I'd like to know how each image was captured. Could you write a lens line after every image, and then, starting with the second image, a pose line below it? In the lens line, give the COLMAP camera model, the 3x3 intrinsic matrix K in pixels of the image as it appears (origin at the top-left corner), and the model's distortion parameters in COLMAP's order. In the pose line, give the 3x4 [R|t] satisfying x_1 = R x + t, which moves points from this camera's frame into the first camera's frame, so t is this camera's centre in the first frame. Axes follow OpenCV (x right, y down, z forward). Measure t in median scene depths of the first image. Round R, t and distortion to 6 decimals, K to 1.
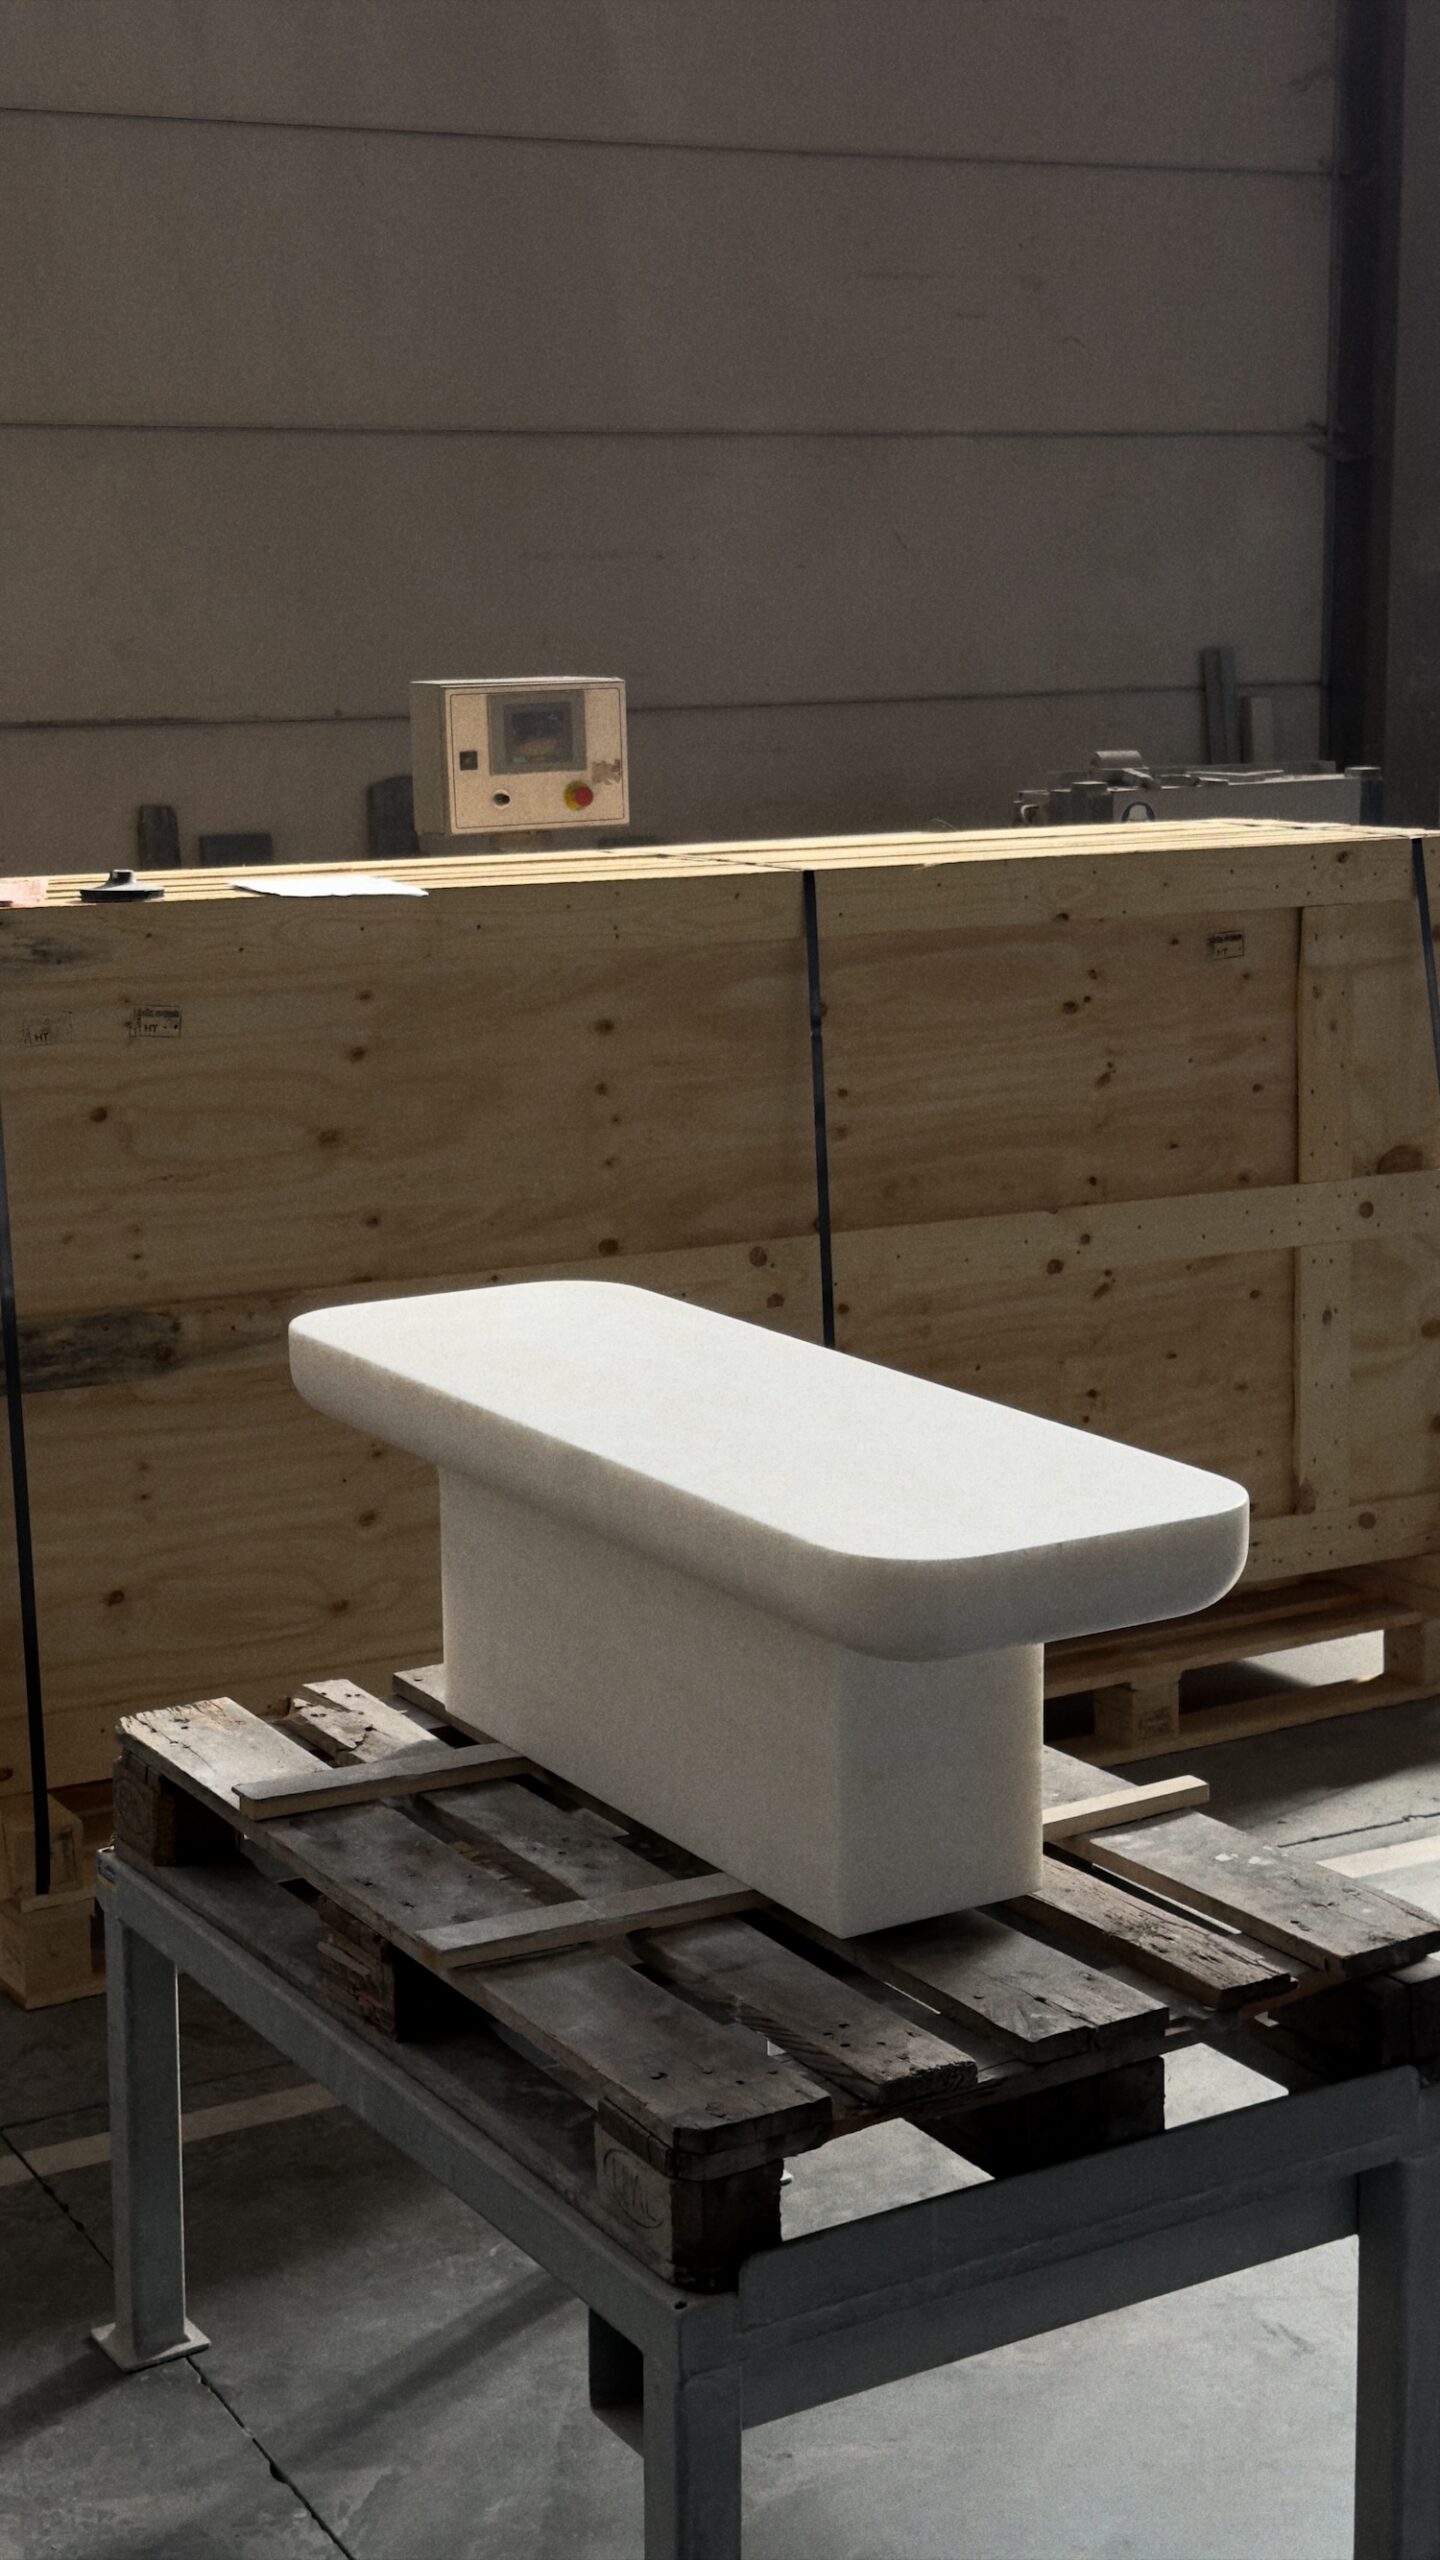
lens RADIAL K [[3540.0, 0, 718.8], [0, 3540.0, 1277.0], [0, 0, 1]] dist [0.145897, 0.000000]
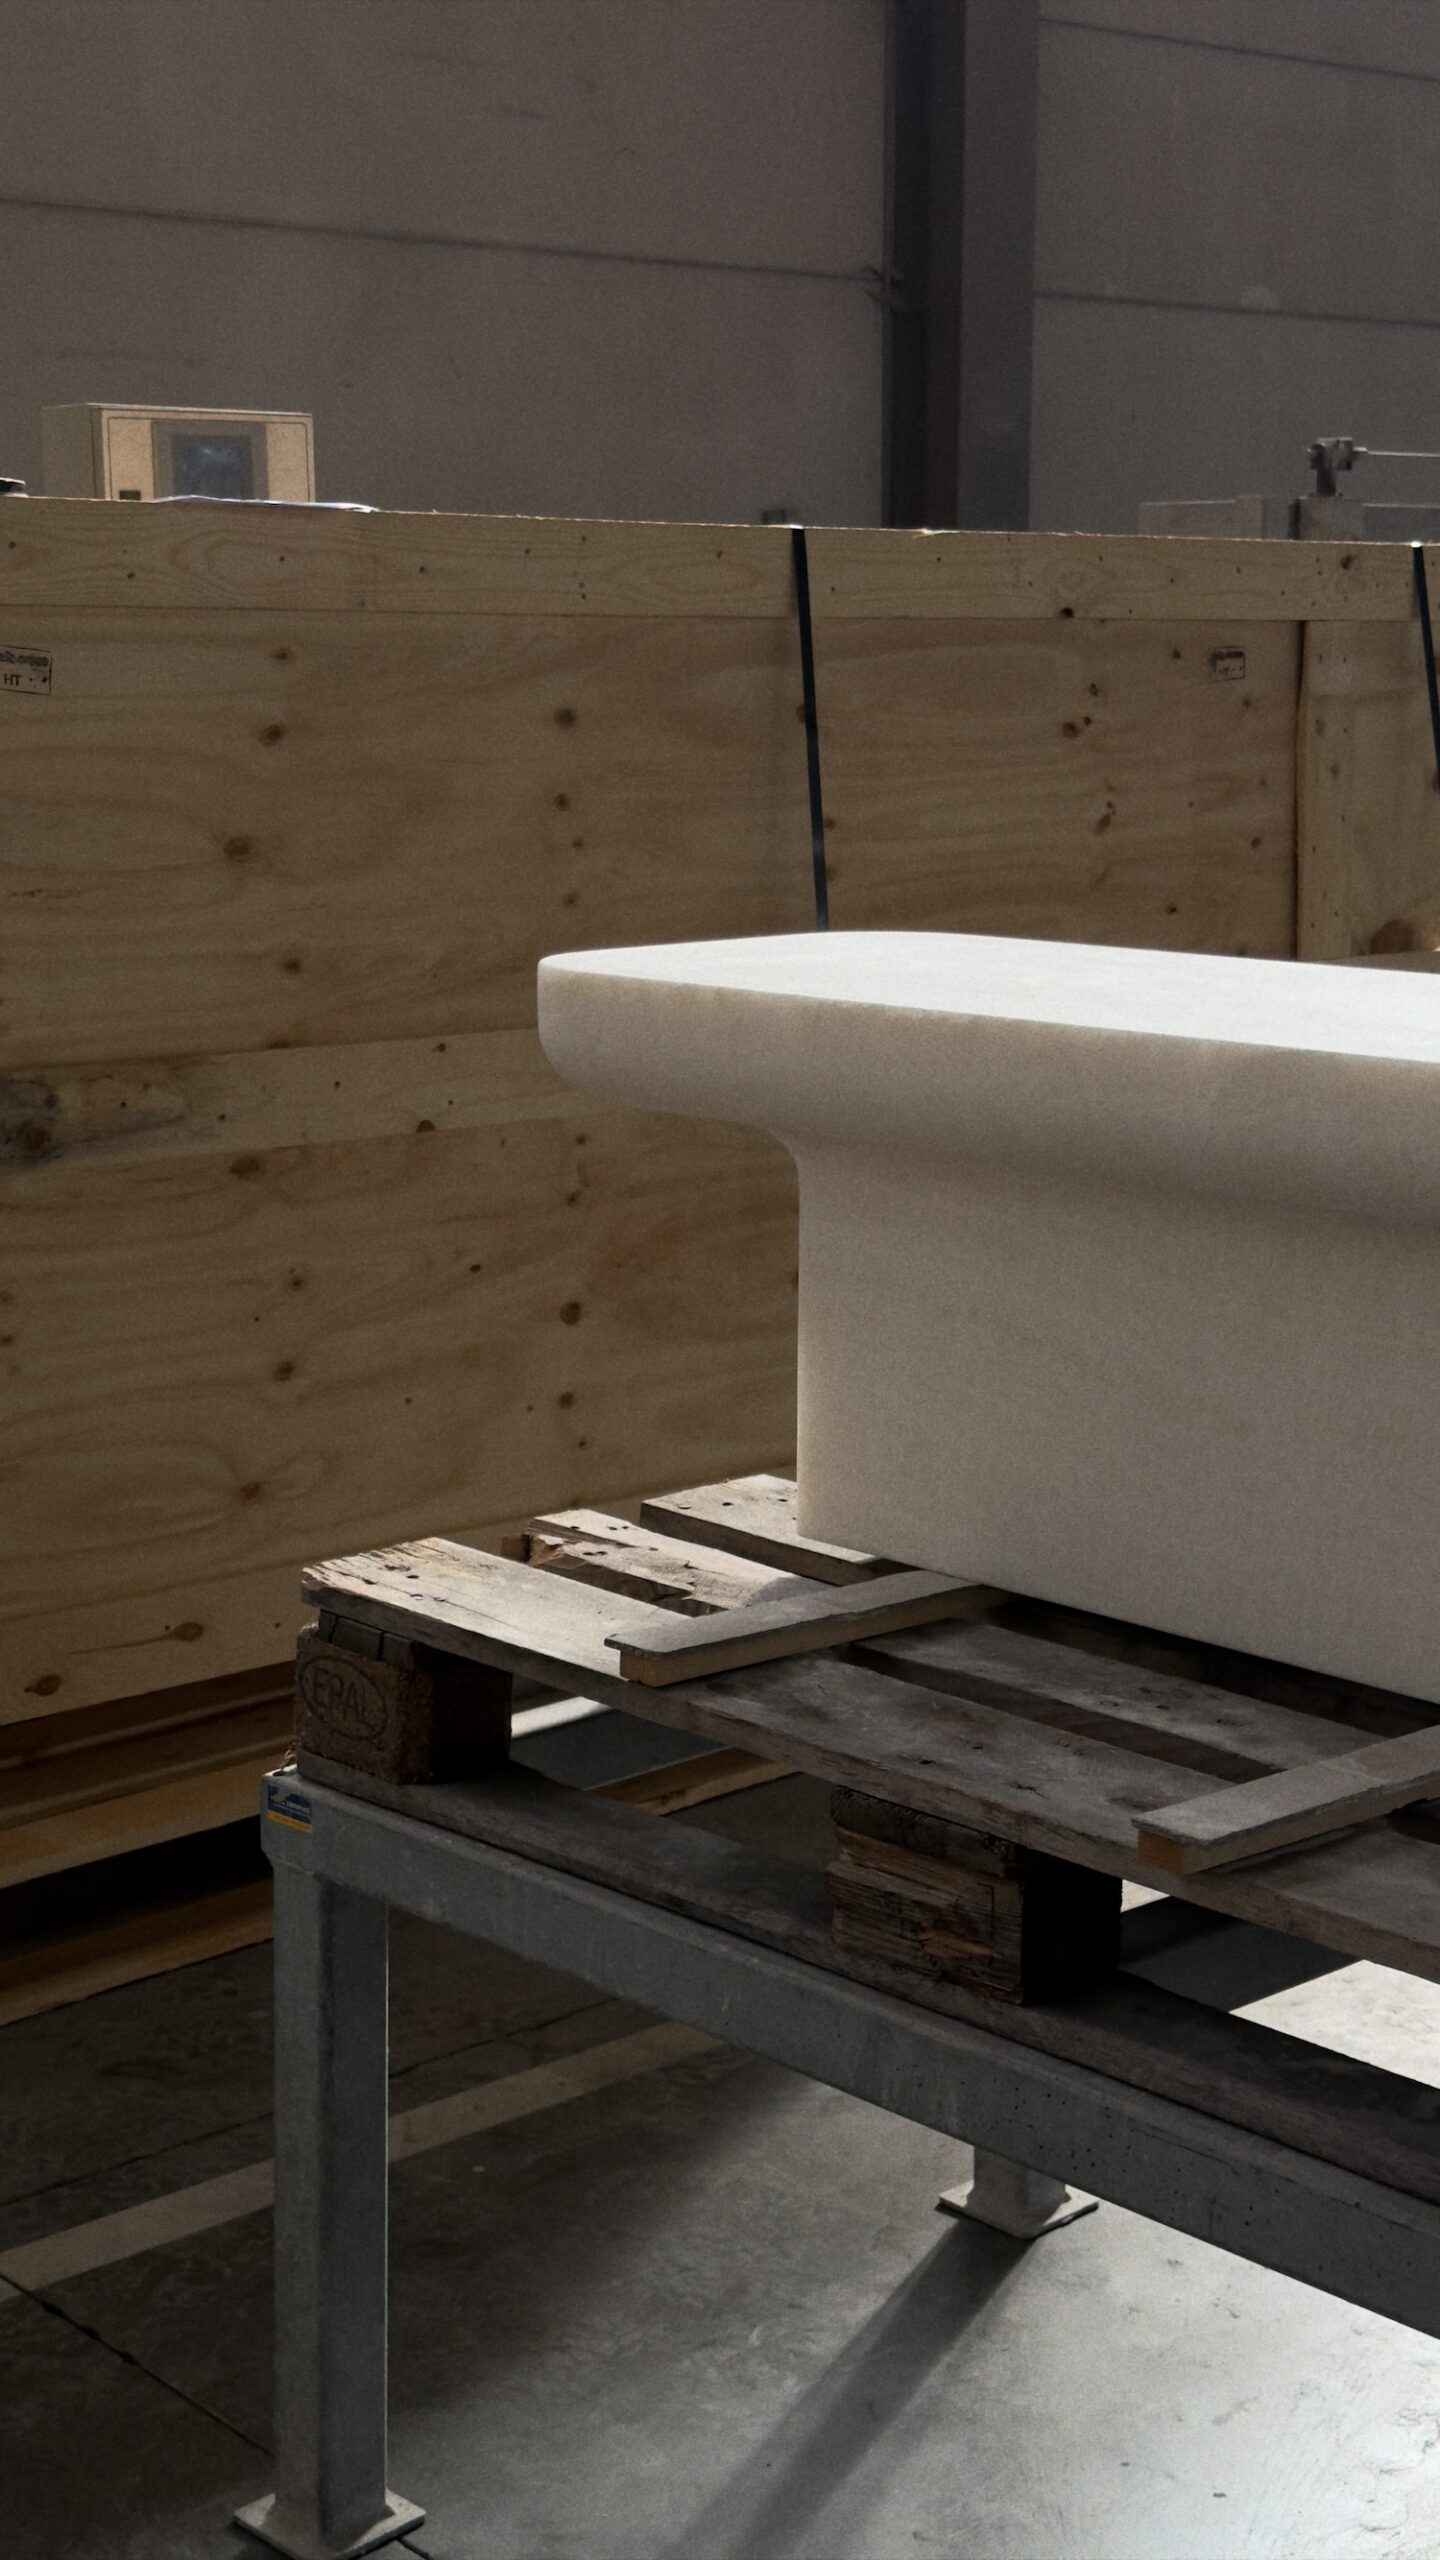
lens RADIAL K [[3540.0, 0, 719.0], [0, 3540.0, 1272.3], [0, 0, 1]] dist [0.145897, 0.000000]
pose [[0.974473, -0.025277, 0.223076, -0.180388], [0.028398, 0.999538, -0.010794, 0.059627], [-0.222700, 0.016853, 0.974741, 0.262705]]
